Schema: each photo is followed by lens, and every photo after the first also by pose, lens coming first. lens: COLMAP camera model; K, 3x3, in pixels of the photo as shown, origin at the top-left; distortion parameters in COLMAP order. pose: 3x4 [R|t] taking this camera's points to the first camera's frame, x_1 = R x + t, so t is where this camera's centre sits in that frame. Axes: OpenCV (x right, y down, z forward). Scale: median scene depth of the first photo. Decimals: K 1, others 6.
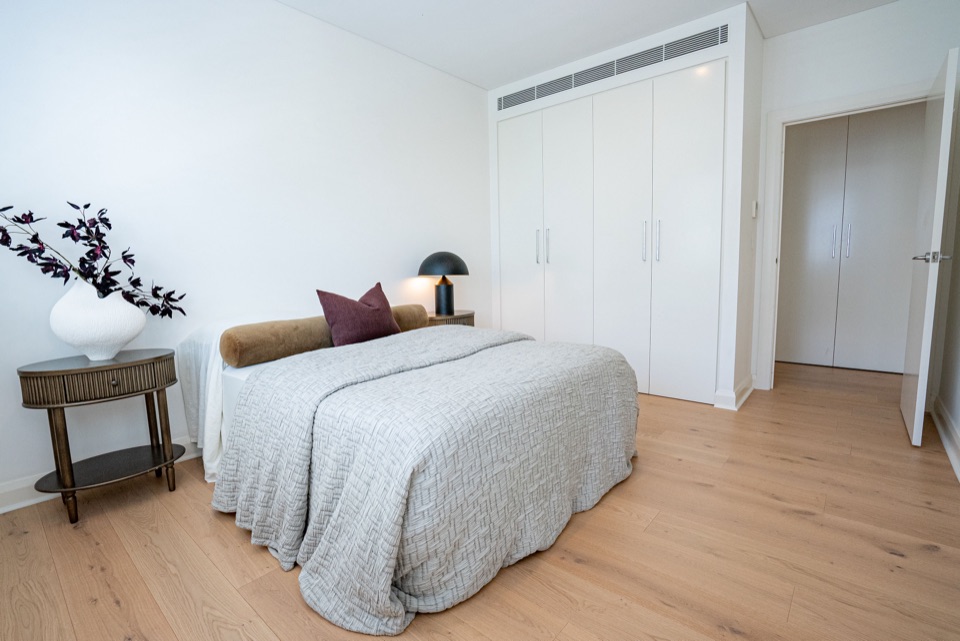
lens RADIAL K [[450.1, 0, 481.8], [0, 450.1, 321.0], [0, 0, 1]] dist [-0.049739, 0.020061]
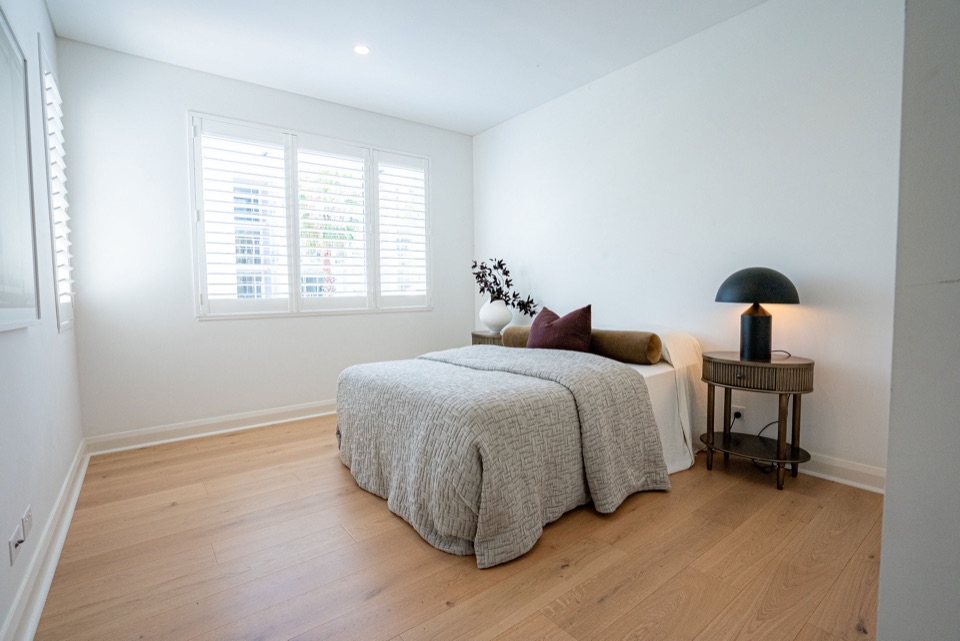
lens RADIAL K [[450.1, 0, 481.8], [0, 450.1, 321.0], [0, 0, 1]] dist [-0.049739, 0.020061]
pose [[-0.203026, 0.099270, -0.974128, 0.668656], [-0.094807, 0.988180, 0.120462, -0.114591], [0.974573, 0.116811, -0.191214, 0.717591]]
